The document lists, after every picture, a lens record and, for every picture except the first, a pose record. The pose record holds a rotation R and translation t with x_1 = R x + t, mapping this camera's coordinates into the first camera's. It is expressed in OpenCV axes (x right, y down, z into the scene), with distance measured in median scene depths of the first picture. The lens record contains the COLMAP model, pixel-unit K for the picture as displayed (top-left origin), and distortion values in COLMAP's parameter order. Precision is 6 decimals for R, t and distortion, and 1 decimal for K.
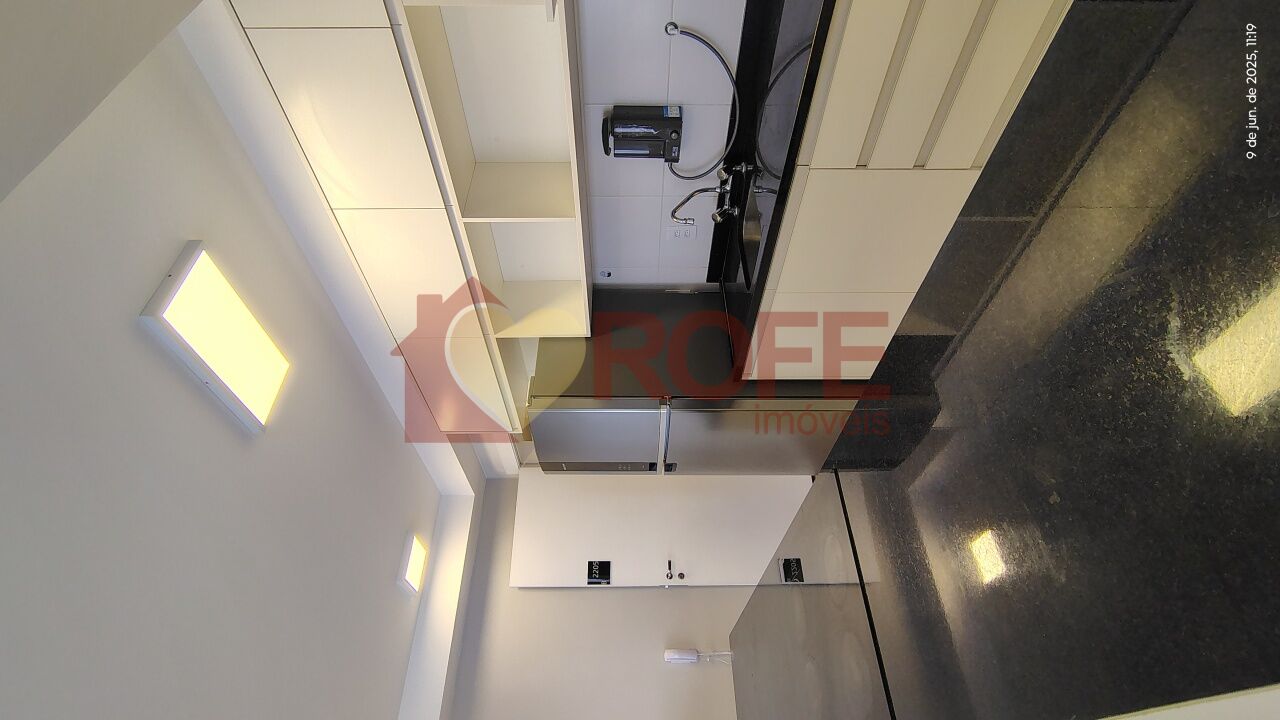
lens RADIAL K [[619.9, 0, 640.0], [0, 619.9, 360.0], [0, 0, 1]] dist [-0.000952, 0.000042]
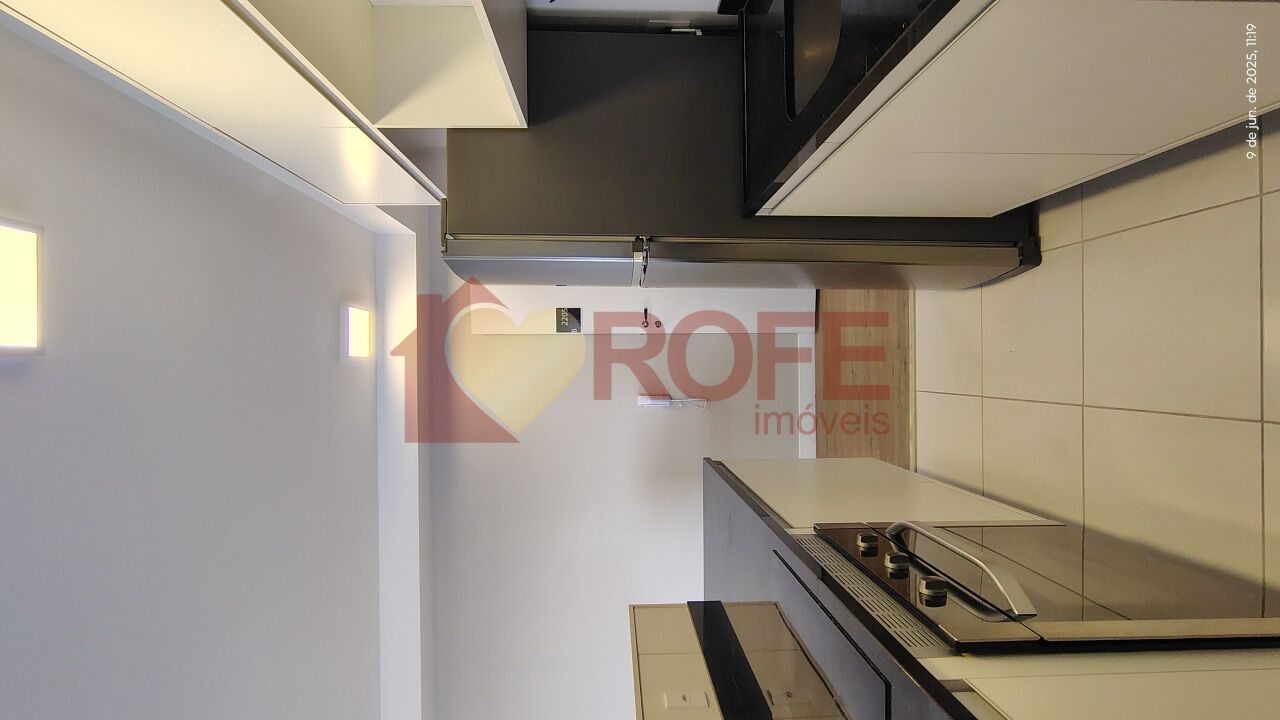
lens RADIAL K [[607.9, 0, 640.0], [0, 607.9, 360.0], [0, 0, 1]] dist [-0.003555, 0.000543]
pose [[0.999473, 0.011093, 0.030522, 0.016963], [-0.027358, 0.794032, 0.607260, -0.208713], [-0.017499, -0.607775, 0.793917, 0.319923]]
